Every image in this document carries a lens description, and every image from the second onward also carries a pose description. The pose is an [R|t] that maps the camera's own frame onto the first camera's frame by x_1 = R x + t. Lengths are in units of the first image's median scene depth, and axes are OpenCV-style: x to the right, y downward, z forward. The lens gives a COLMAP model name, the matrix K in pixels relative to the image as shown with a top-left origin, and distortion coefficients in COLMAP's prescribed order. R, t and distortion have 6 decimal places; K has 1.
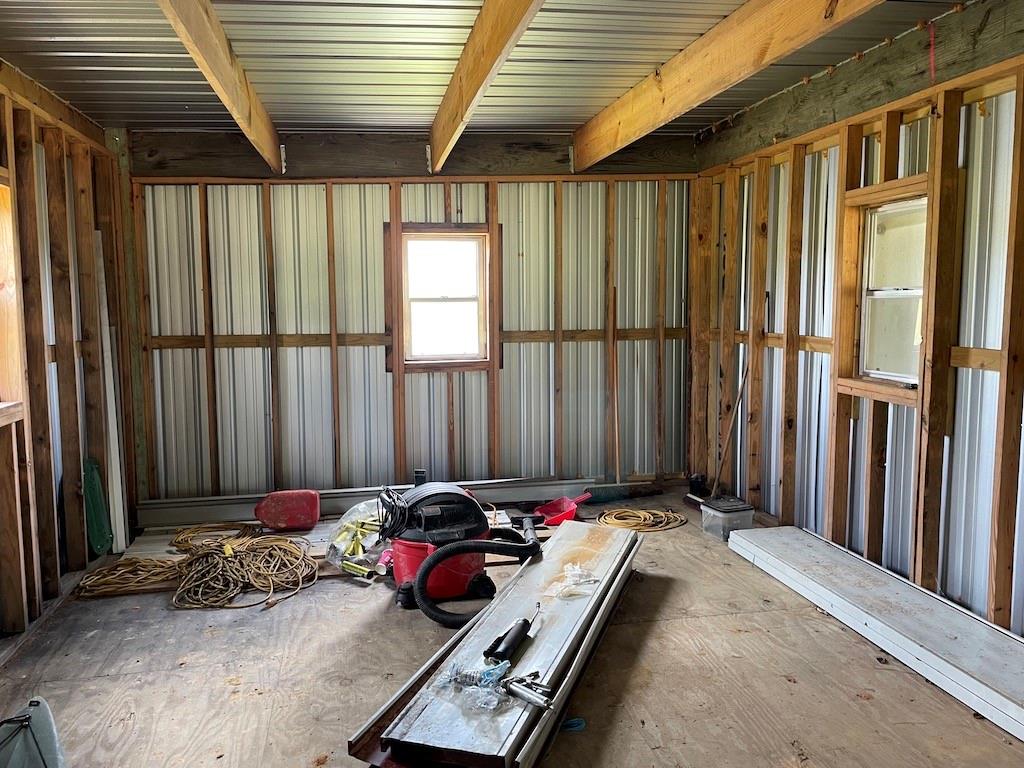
lens RADIAL K [[772.8, 0, 518.6], [0, 772.8, 378.9], [0, 0, 1]] dist [0.043107, -0.015415]
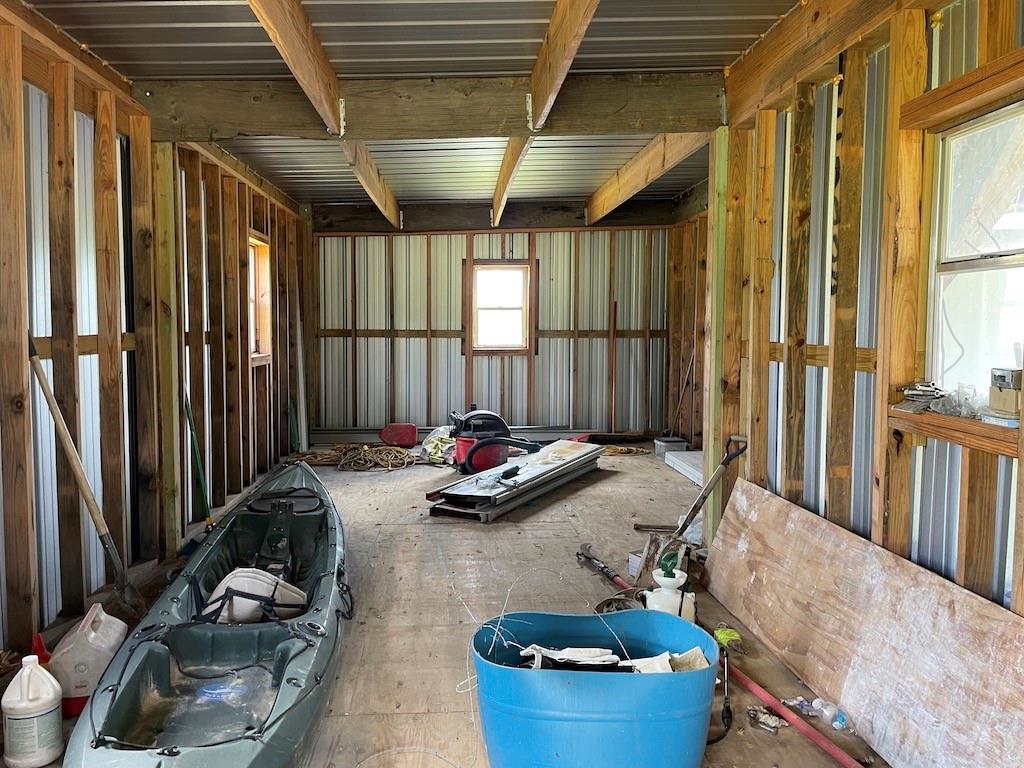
lens RADIAL K [[772.8, 0, 508.7], [0, 772.8, 386.2], [0, 0, 1]] dist [0.043107, -0.015415]
pose [[0.989802, 0.022131, -0.140724, 0.142431], [-0.024839, 0.999538, -0.017516, 0.078755], [0.140271, 0.020832, 0.989894, -0.519824]]
